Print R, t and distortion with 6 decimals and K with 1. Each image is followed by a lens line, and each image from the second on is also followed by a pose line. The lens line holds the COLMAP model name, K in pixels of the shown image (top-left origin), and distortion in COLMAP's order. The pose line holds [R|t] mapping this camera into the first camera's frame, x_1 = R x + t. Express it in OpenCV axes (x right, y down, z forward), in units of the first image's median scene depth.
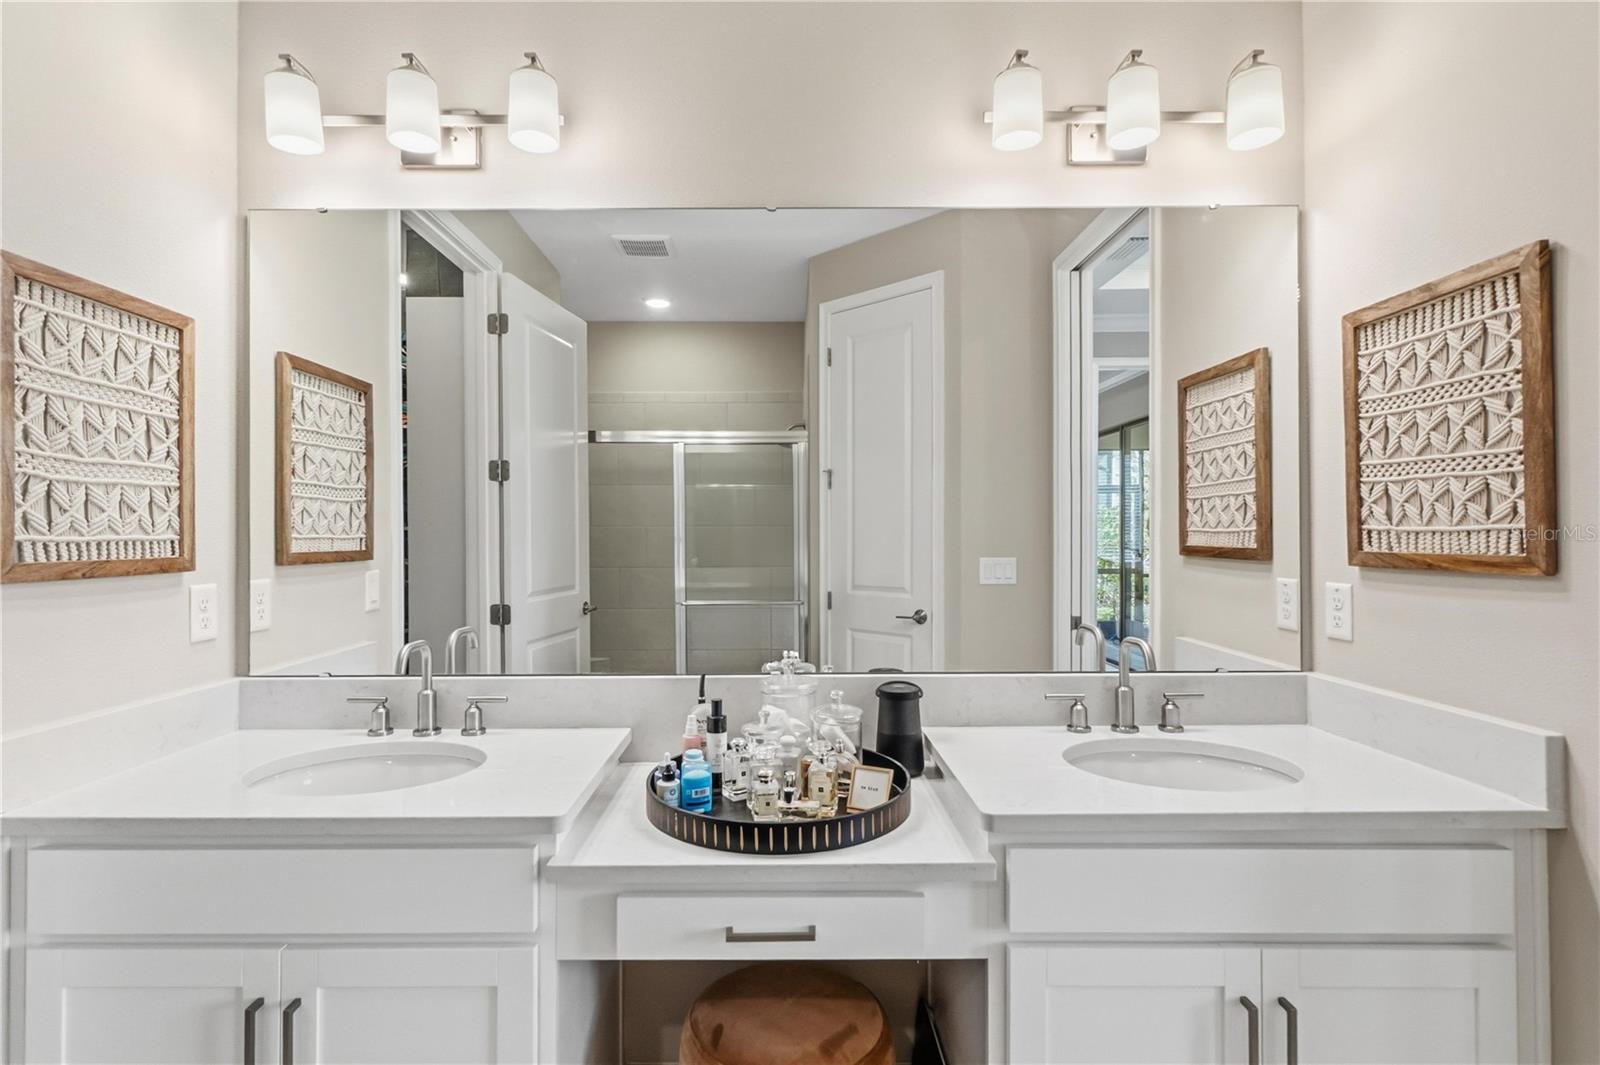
lens RADIAL K [[753.2, 0, 800.0], [0, 753.2, 532.5], [0, 0, 1]] dist [0.007305, -0.001412]
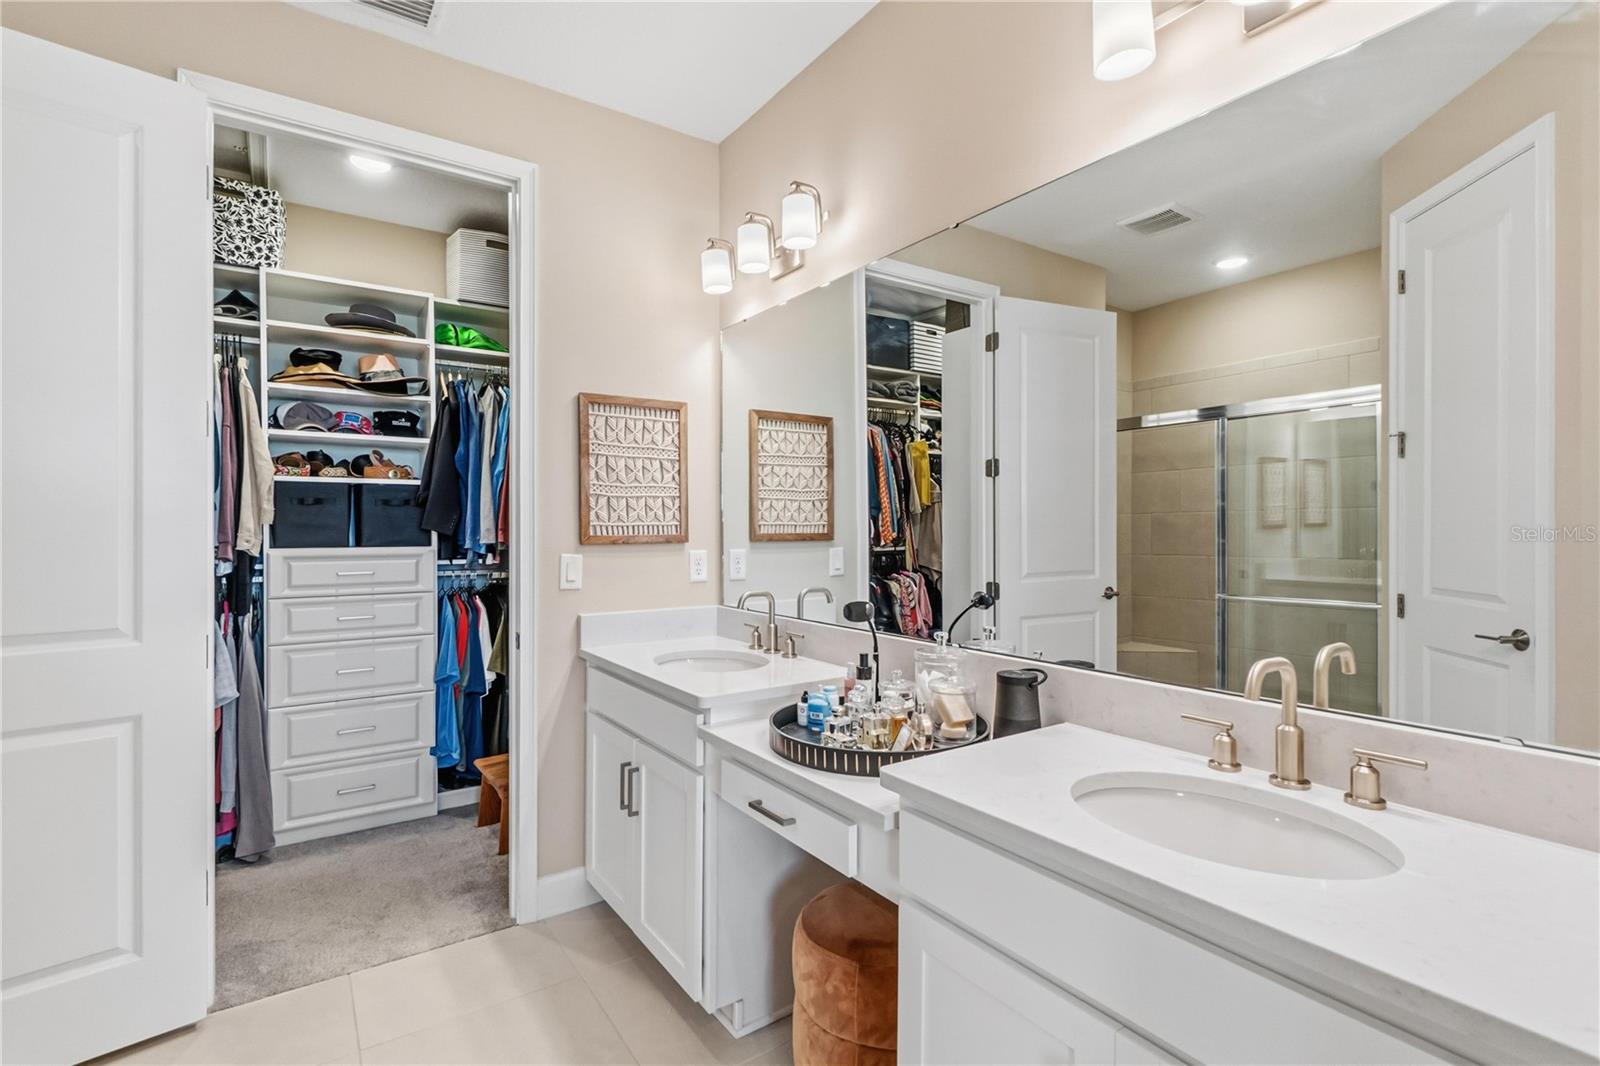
lens RADIAL K [[742.1, 0, 805.9], [0, 742.1, 529.8], [0, 0, 1]] dist [0.000616, -0.001506]
pose [[0.556118, -0.000504, -0.831103, 0.716159], [0.007232, 0.999965, 0.004233, 0.013455], [0.831072, -0.008364, 0.556102, 0.213656]]
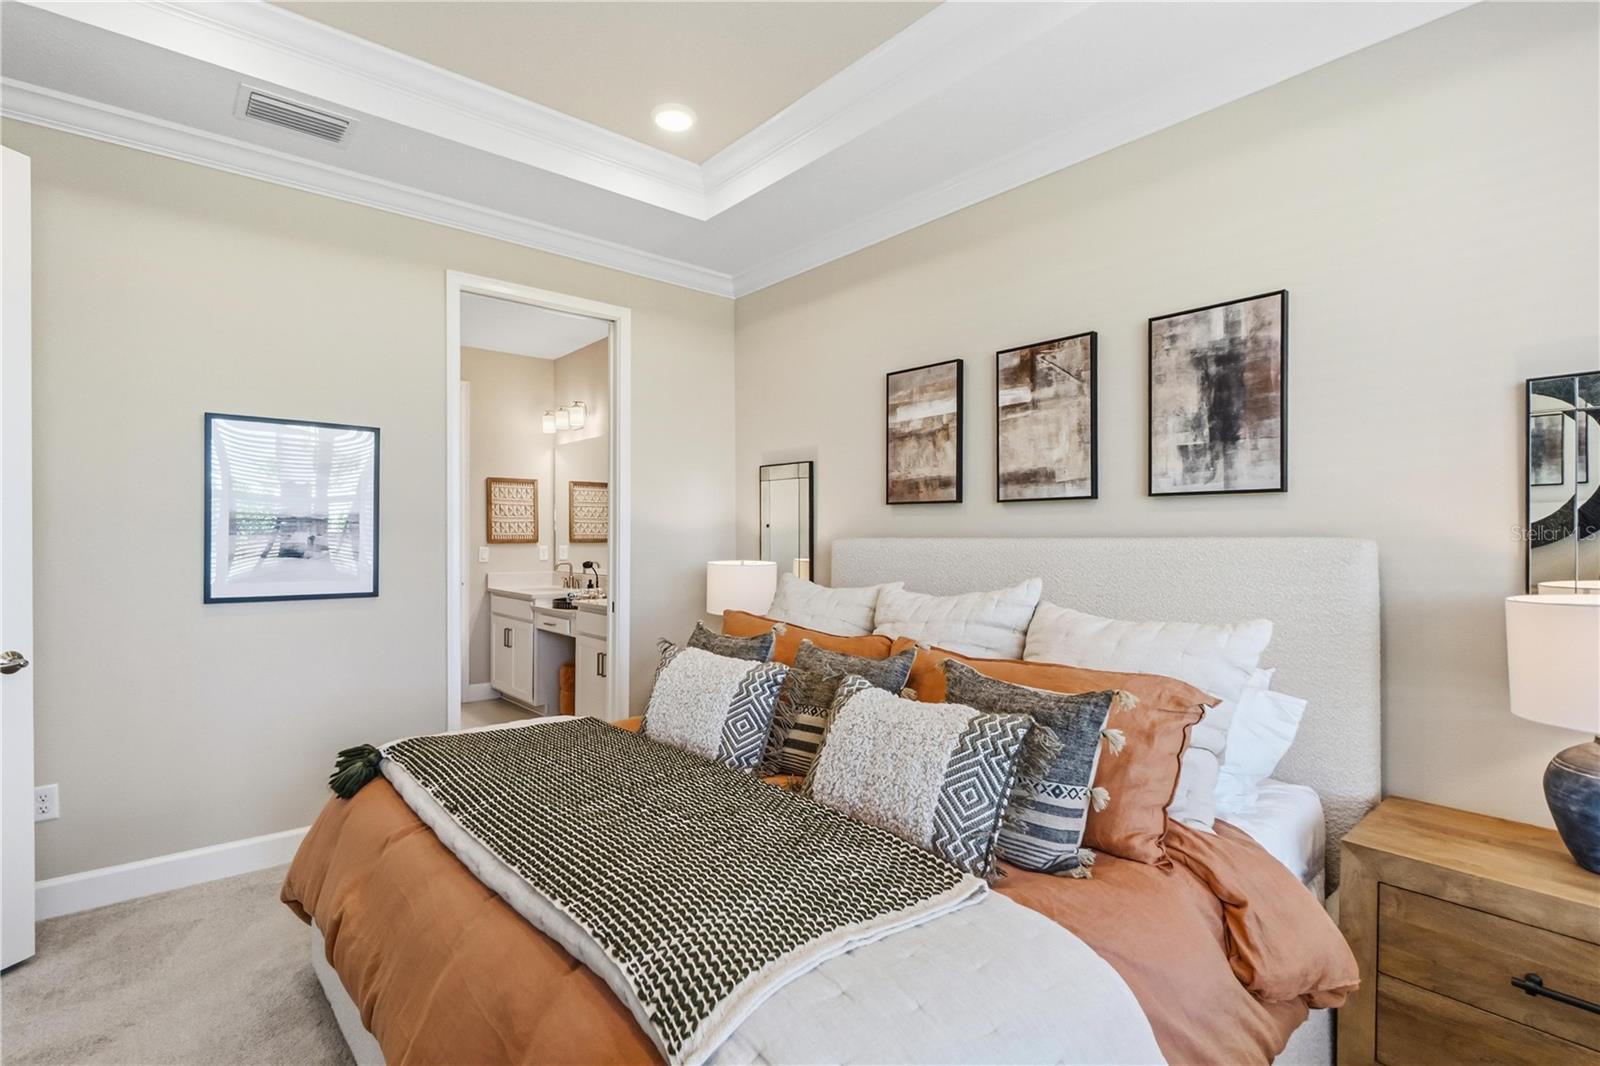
lens RADIAL K [[742.1, 0, 805.9], [0, 742.1, 529.8], [0, 0, 1]] dist [0.000616, -0.001506]
pose [[0.648028, -0.007764, -0.761577, 2.684257], [0.009035, 0.999956, -0.002505, 0.006041], [0.761563, -0.005258, 0.648070, -0.403656]]
